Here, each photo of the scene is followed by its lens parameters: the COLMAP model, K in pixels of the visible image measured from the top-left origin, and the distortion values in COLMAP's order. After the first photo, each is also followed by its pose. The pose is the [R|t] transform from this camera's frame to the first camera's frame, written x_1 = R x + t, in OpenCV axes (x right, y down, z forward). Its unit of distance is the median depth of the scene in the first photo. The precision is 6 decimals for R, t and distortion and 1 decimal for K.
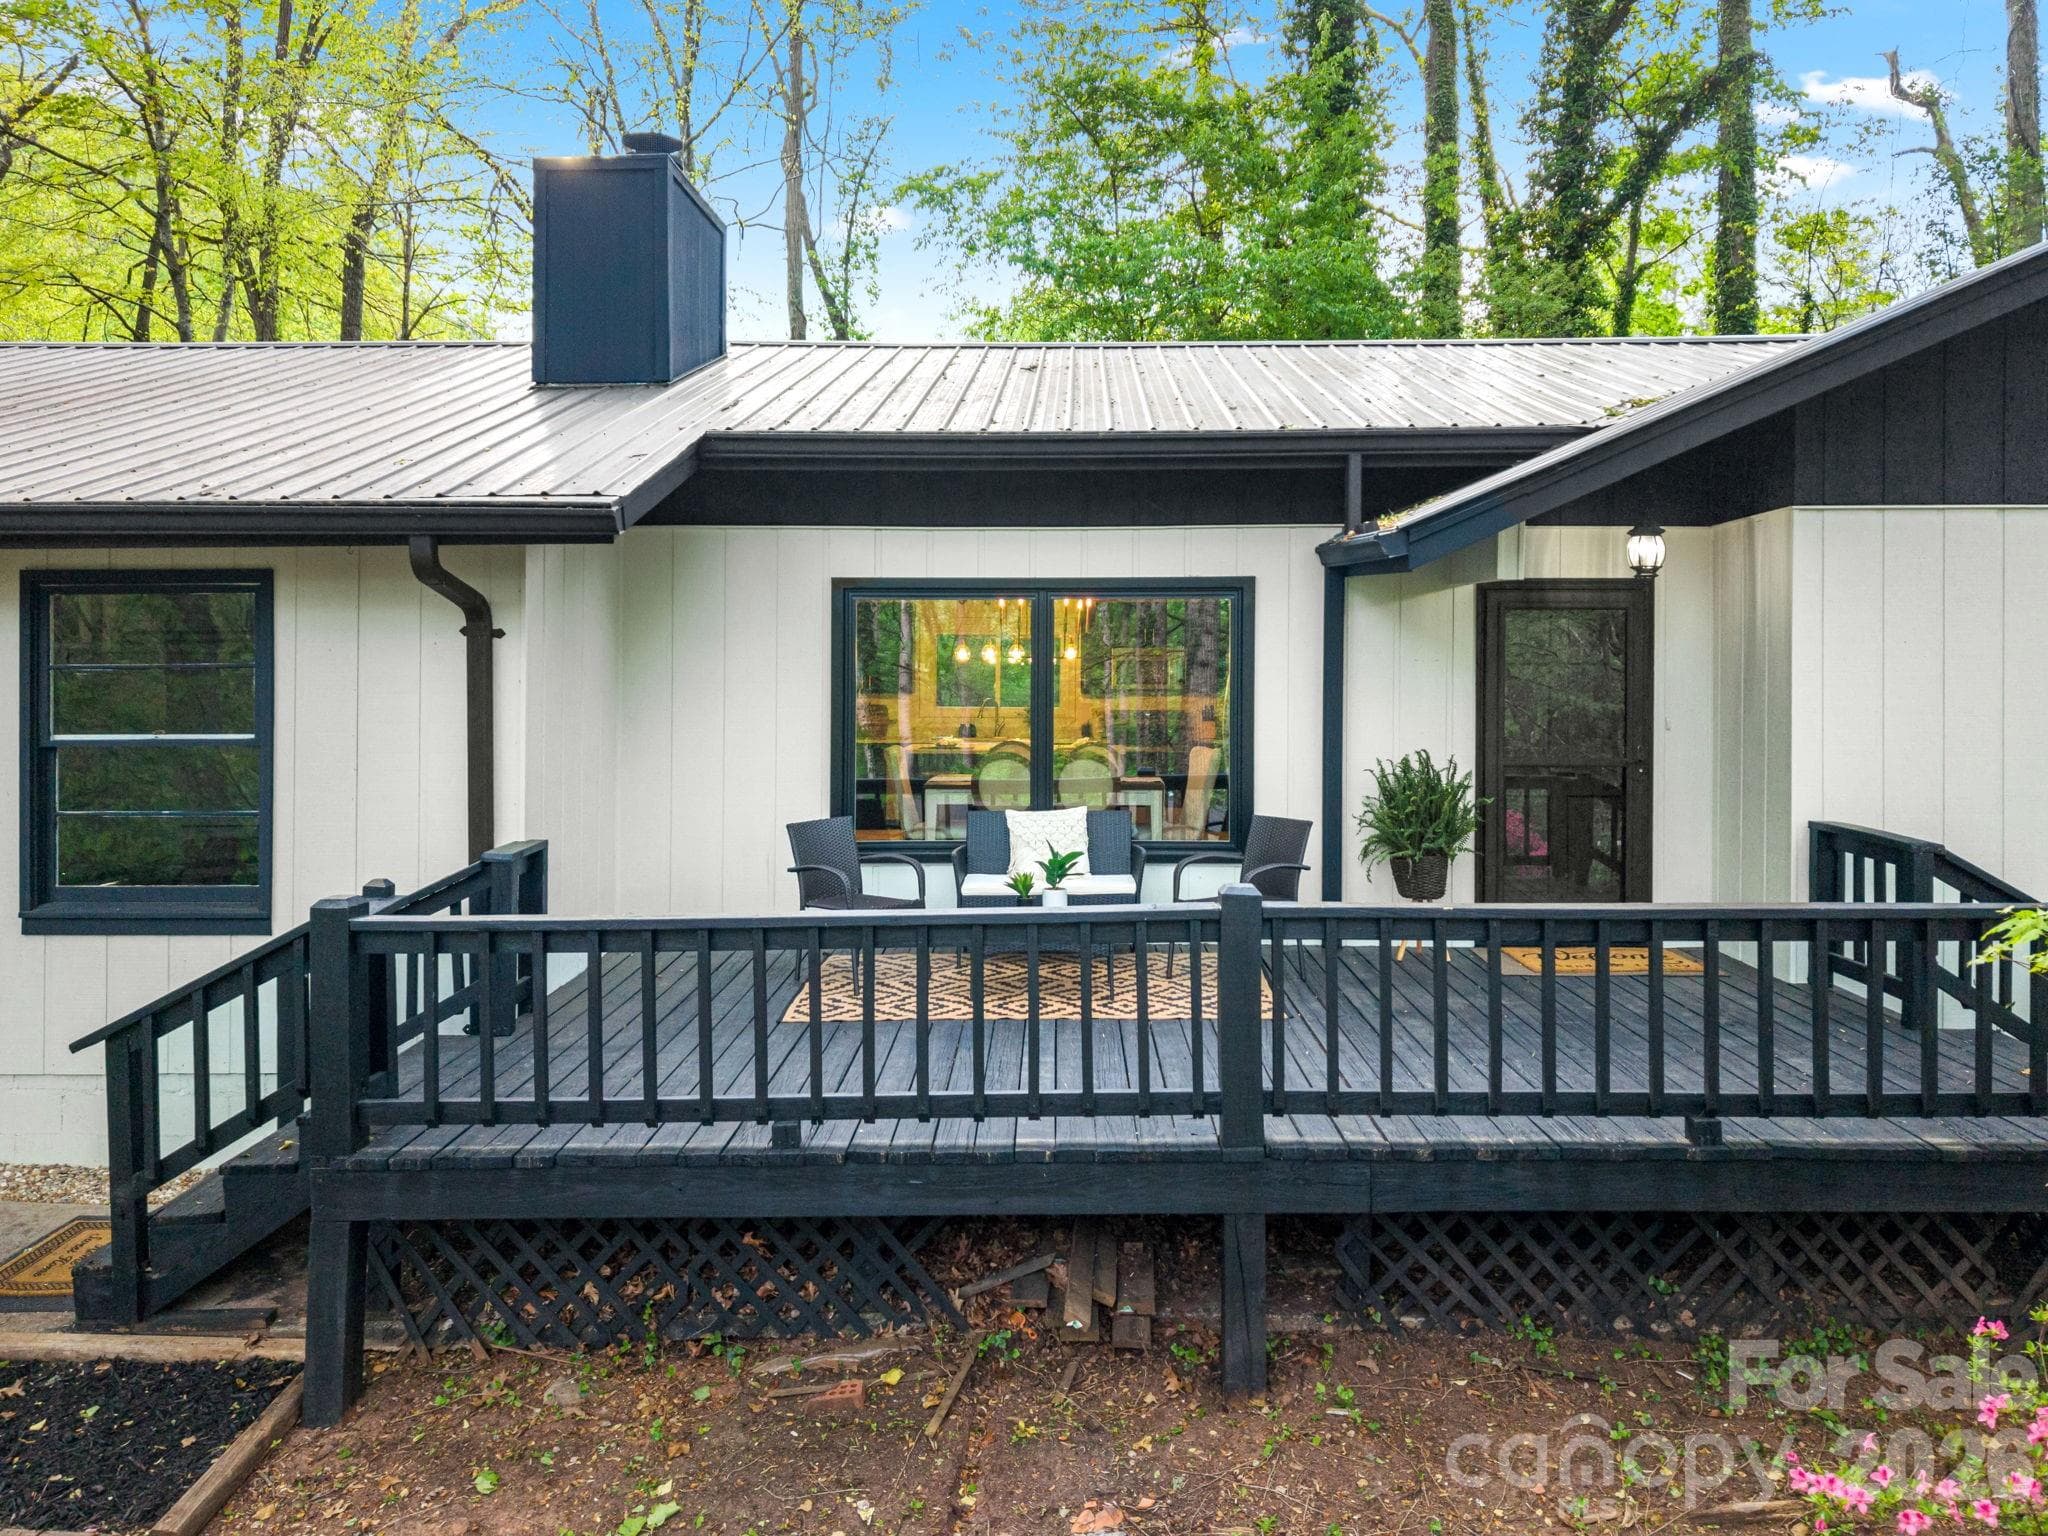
lens RADIAL K [[1465.4, 0, 1024.0], [0, 1465.4, 768.0], [0, 0, 1]] dist [0.052169, 0.000376]
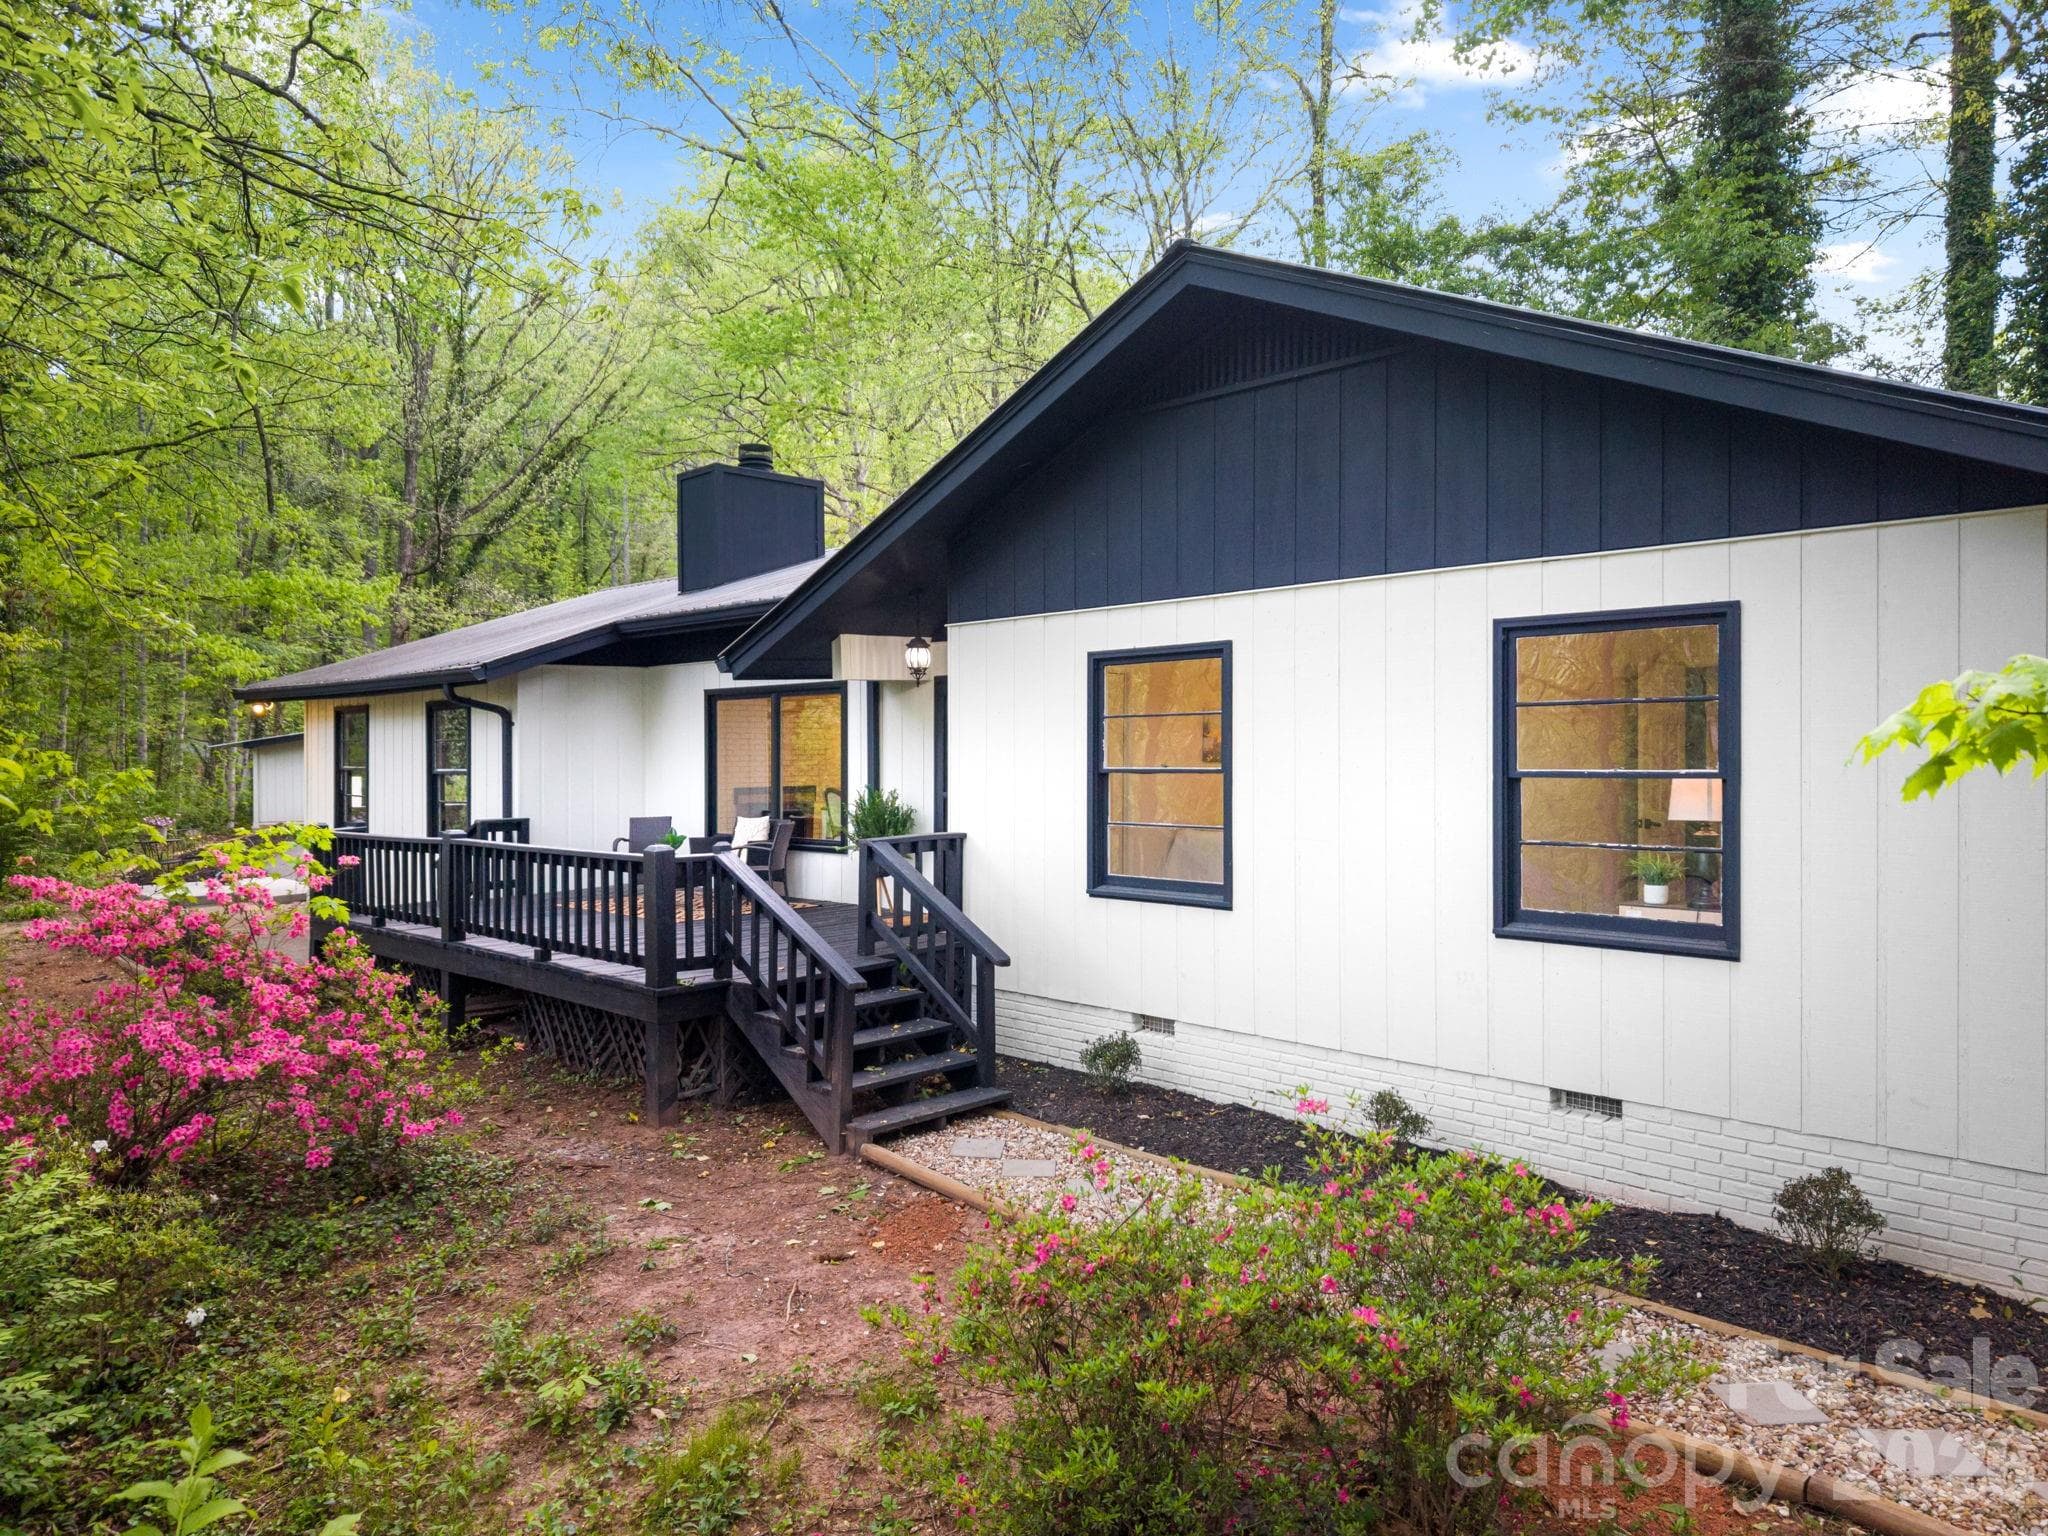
lens RADIAL K [[1394.6, 0, 1024.0], [0, 1394.6, 768.0], [0, 0, 1]] dist [-0.000682, -0.000356]
pose [[0.693655, 0.010073, -0.720237, 1.722885], [-0.019384, 0.999801, -0.004686, -0.021458], [0.720046, 0.017212, 0.693713, 0.068206]]
